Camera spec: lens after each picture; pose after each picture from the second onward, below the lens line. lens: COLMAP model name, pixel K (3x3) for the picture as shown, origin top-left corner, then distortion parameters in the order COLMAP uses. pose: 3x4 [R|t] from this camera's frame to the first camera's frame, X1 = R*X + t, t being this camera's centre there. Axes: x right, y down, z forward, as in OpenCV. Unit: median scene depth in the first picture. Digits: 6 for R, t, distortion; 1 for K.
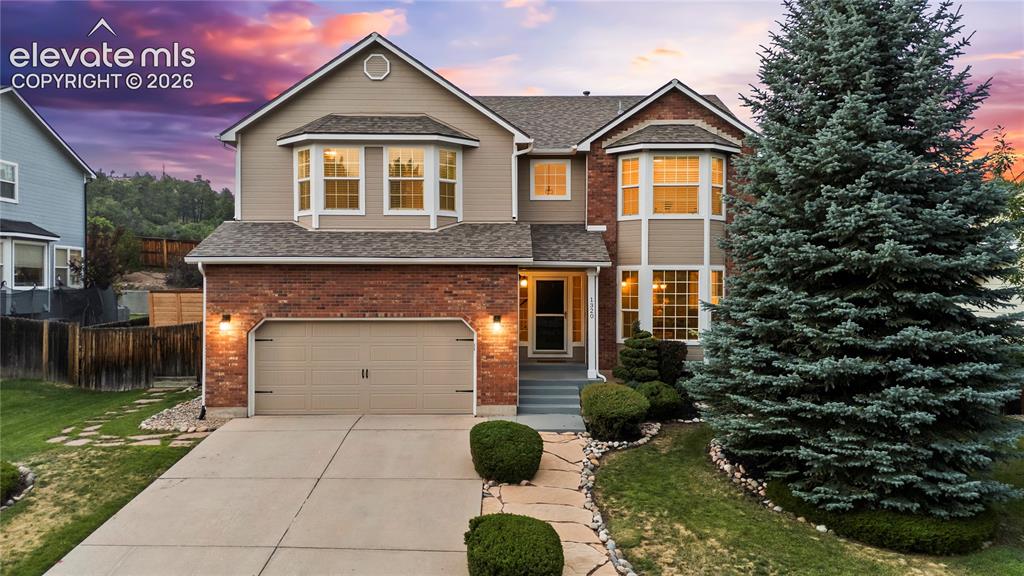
lens RADIAL K [[799.0, 0, 496.4], [0, 799.0, 286.7], [0, 0, 1]] dist [0.083439, -0.085212]
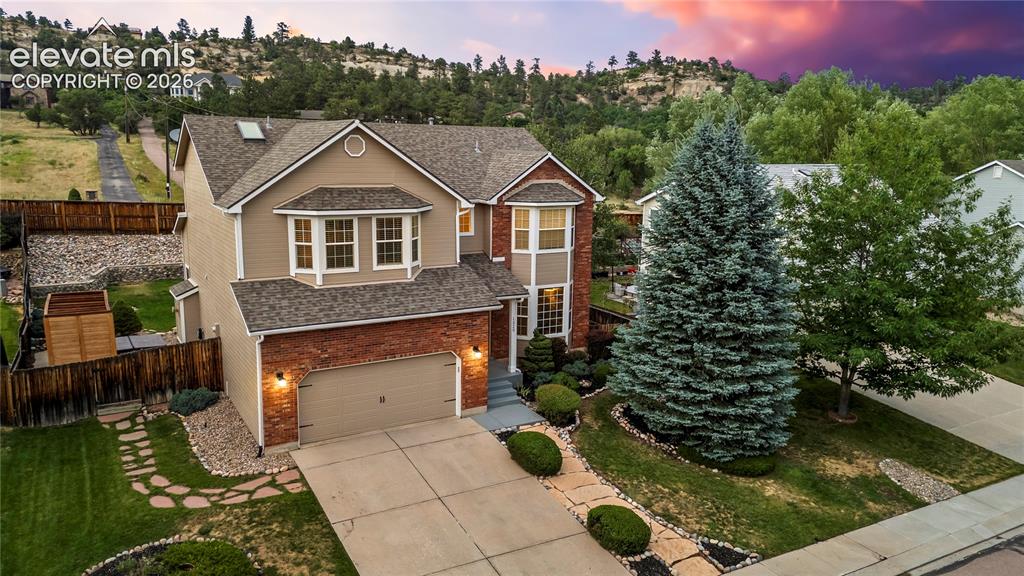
lens RADIAL K [[740.8, 0, 512.0], [0, 740.8, 288.0], [0, 0, 1]] dist [0.053593, -0.008216]
pose [[0.864655, -0.078289, 0.496228, -0.533772], [-0.007887, 0.985545, 0.169230, -0.261766], [-0.502304, -0.150239, 0.851539, -0.109265]]
